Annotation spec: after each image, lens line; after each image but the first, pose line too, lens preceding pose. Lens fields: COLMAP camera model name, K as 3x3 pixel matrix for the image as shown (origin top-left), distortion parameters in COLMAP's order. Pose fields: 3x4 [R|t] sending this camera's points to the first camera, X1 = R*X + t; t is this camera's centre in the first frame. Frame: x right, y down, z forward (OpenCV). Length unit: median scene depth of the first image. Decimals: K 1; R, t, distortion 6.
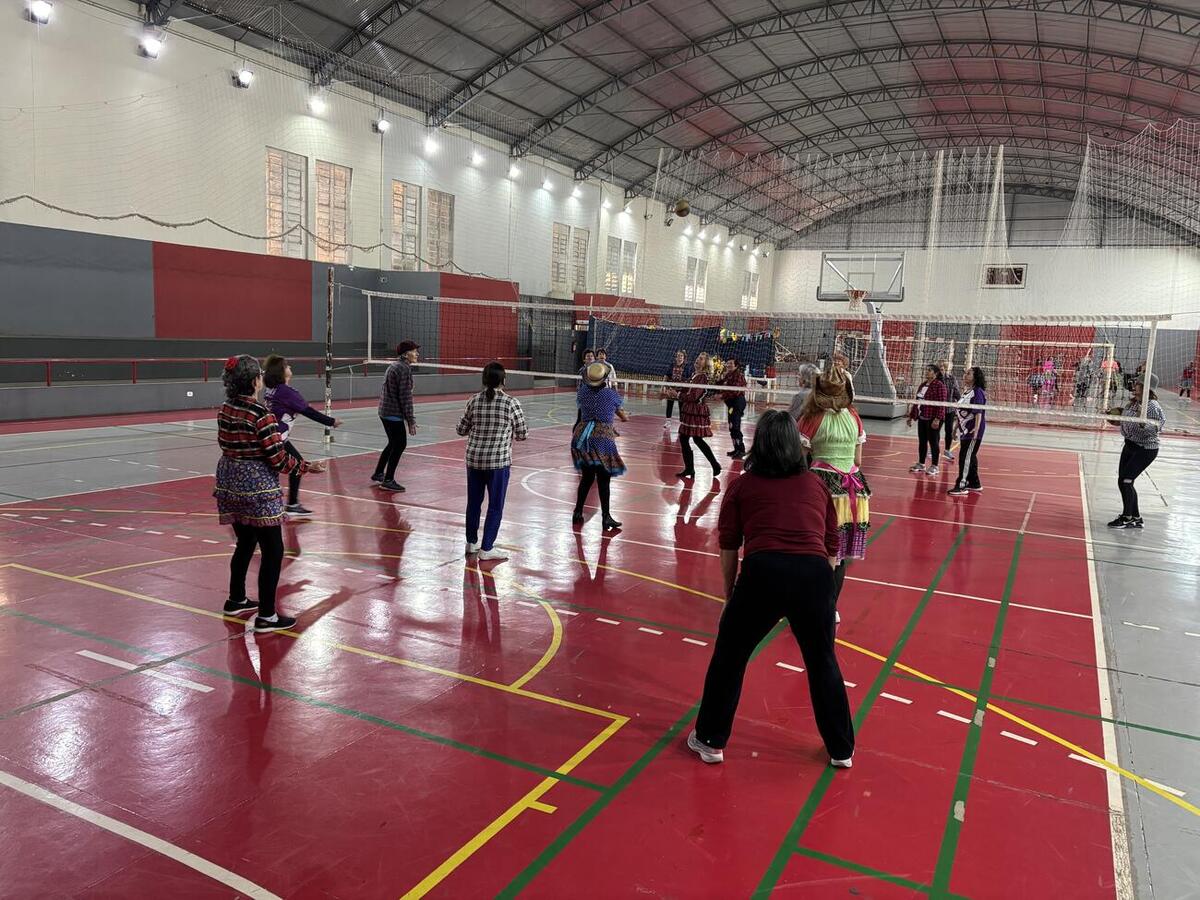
lens RADIAL K [[908.8, 0, 600.0], [0, 908.8, 450.0], [0, 0, 1]] dist [0.079680, -0.004367]
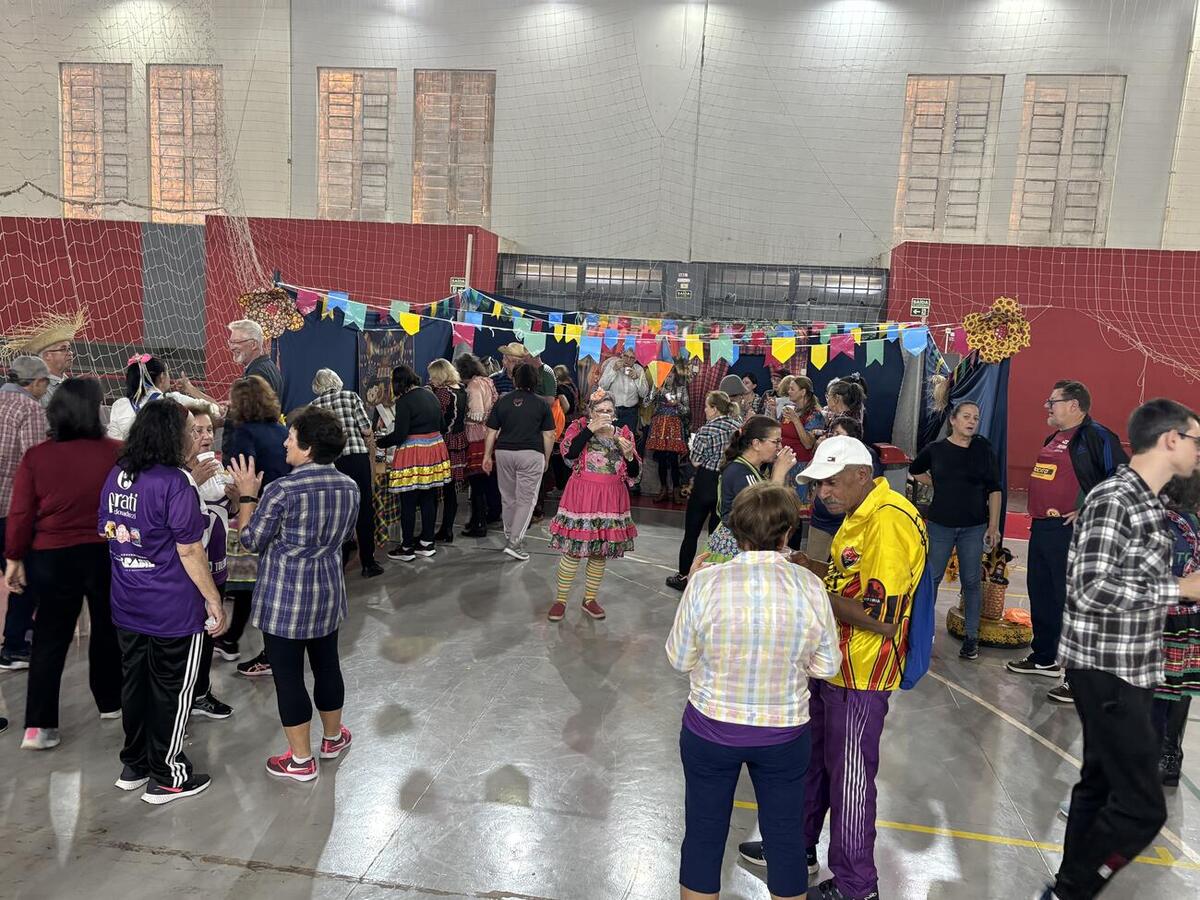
lens RADIAL K [[917.3, 0, 600.0], [0, 917.3, 450.0], [0, 0, 1]] dist [0.029282, 0.002527]
pose [[0.305168, 0.071555, -0.949606, 0.359755], [-0.170715, 0.985130, 0.019371, -0.100014], [0.936872, 0.156201, 0.312846, 0.970254]]
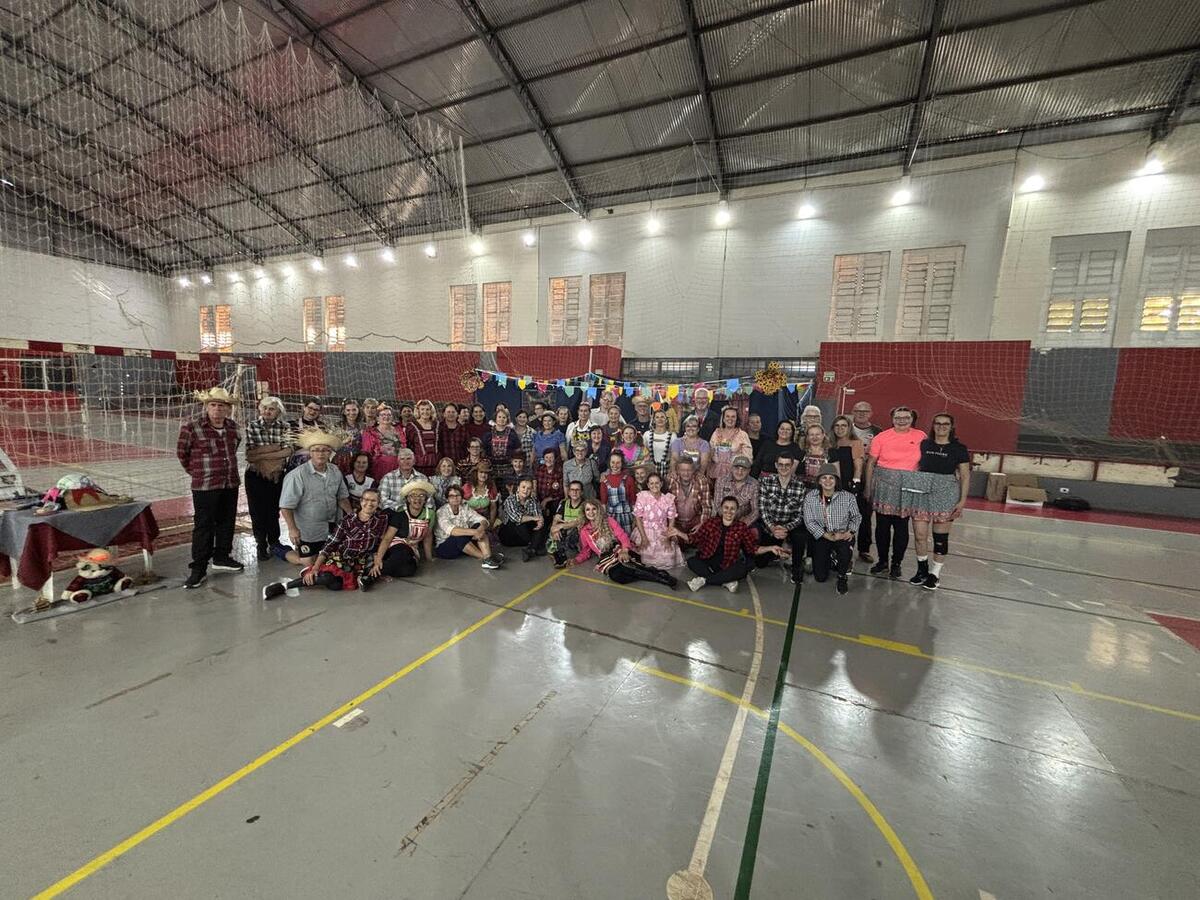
lens RADIAL K [[479.8, 0, 600.0], [0, 479.8, 450.0], [0, 0, 1]] dist [-0.000245, -0.000165]
pose [[0.031675, 0.045524, -0.998461, 0.412000], [-0.178461, 0.983167, 0.039166, -0.099373], [0.983437, 0.176946, 0.039266, 1.028816]]
